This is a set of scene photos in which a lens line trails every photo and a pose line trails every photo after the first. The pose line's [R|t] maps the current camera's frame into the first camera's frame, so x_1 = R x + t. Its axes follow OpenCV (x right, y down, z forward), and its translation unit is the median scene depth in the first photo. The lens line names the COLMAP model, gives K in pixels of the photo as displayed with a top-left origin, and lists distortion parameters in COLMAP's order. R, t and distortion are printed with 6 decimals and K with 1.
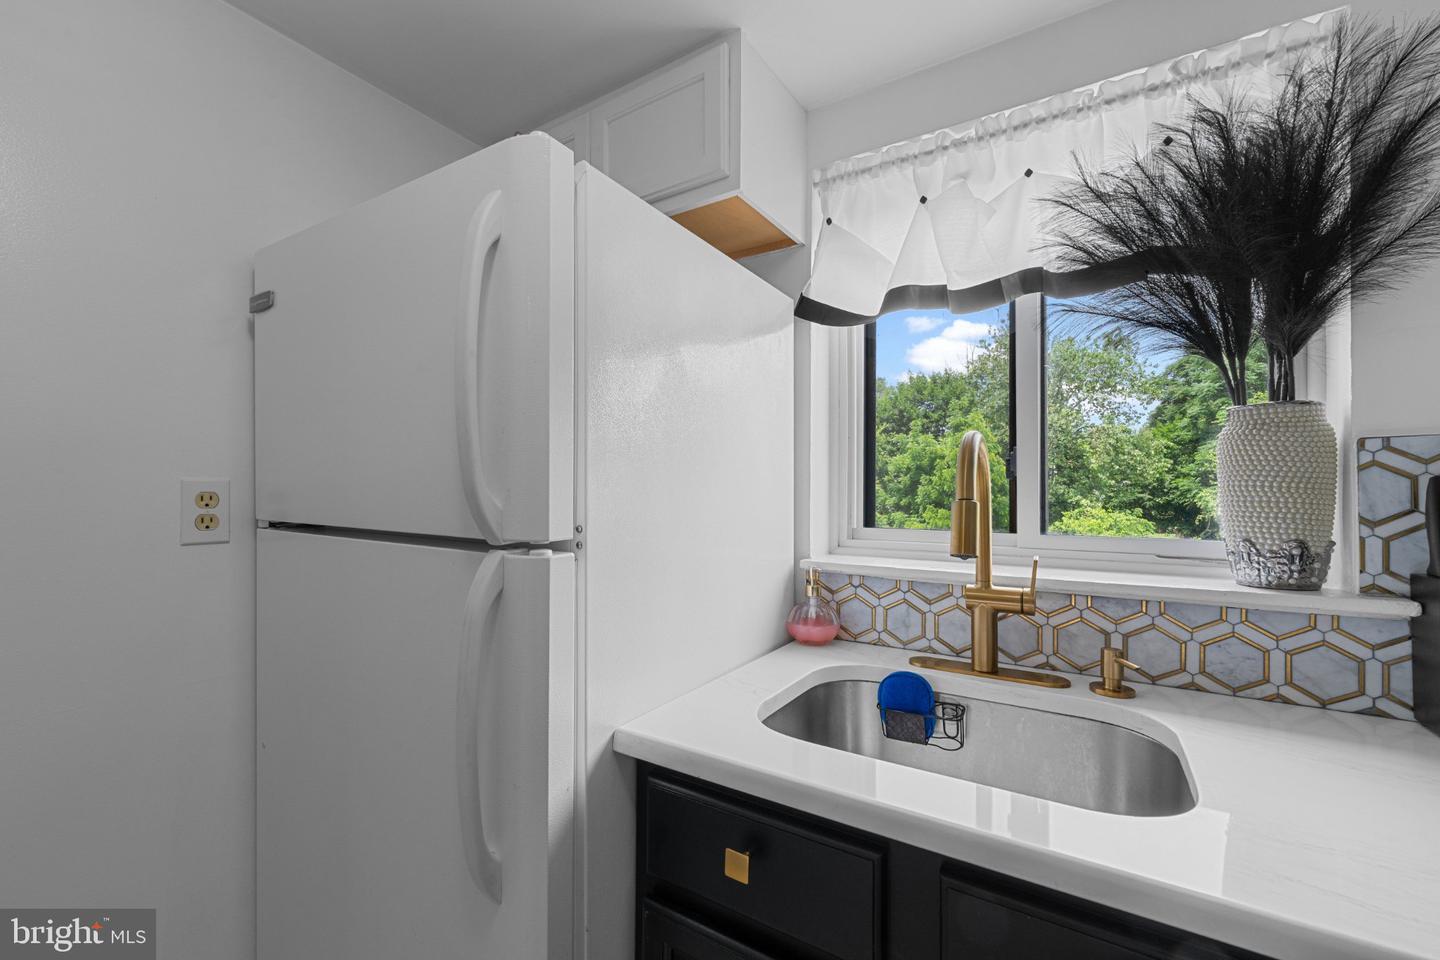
lens RADIAL K [[591.9, 0, 709.8], [0, 591.9, 482.6], [0, 0, 1]] dist [0.000036, -0.000437]
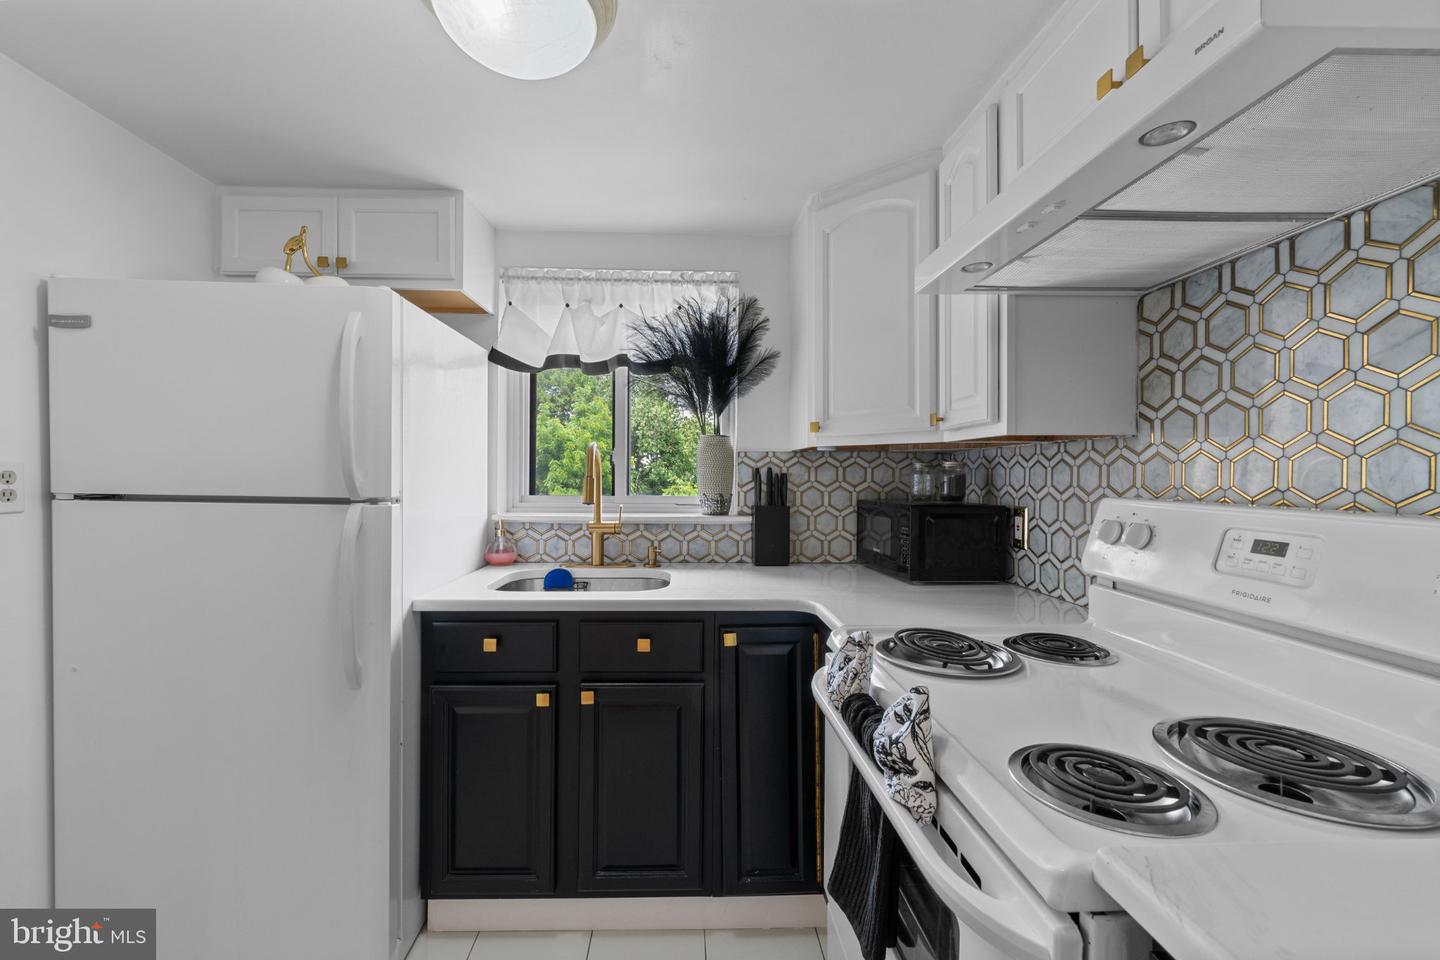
lens RADIAL K [[591.9, 0, 709.8], [0, 591.9, 482.6], [0, 0, 1]] dist [0.000036, -0.000437]
pose [[0.818911, -0.006256, 0.573886, -0.341809], [-0.012845, 0.999490, 0.029225, -0.013892], [-0.573776, -0.031304, 0.818414, -0.780279]]
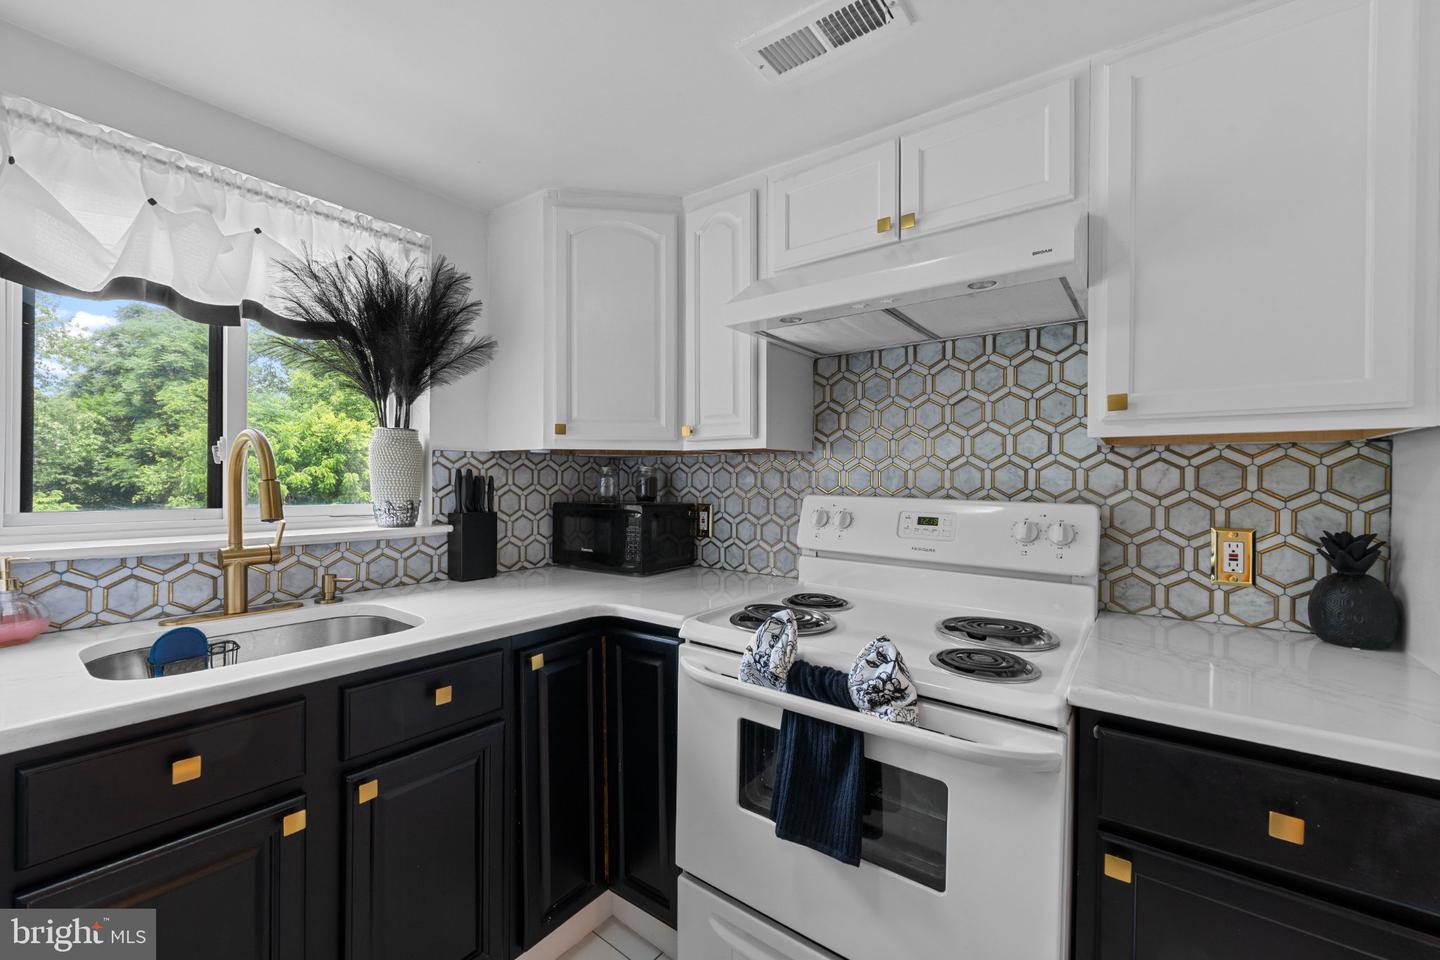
lens RADIAL K [[575.3, 0, 718.2], [0, 575.3, 485.6], [0, 0, 1]] dist [-0.000688, -0.000400]
pose [[0.079774, -0.012280, 0.996737, -0.688435], [-0.024619, 0.999595, 0.014285, -0.003069], [-0.996509, -0.025678, 0.079439, -0.136806]]
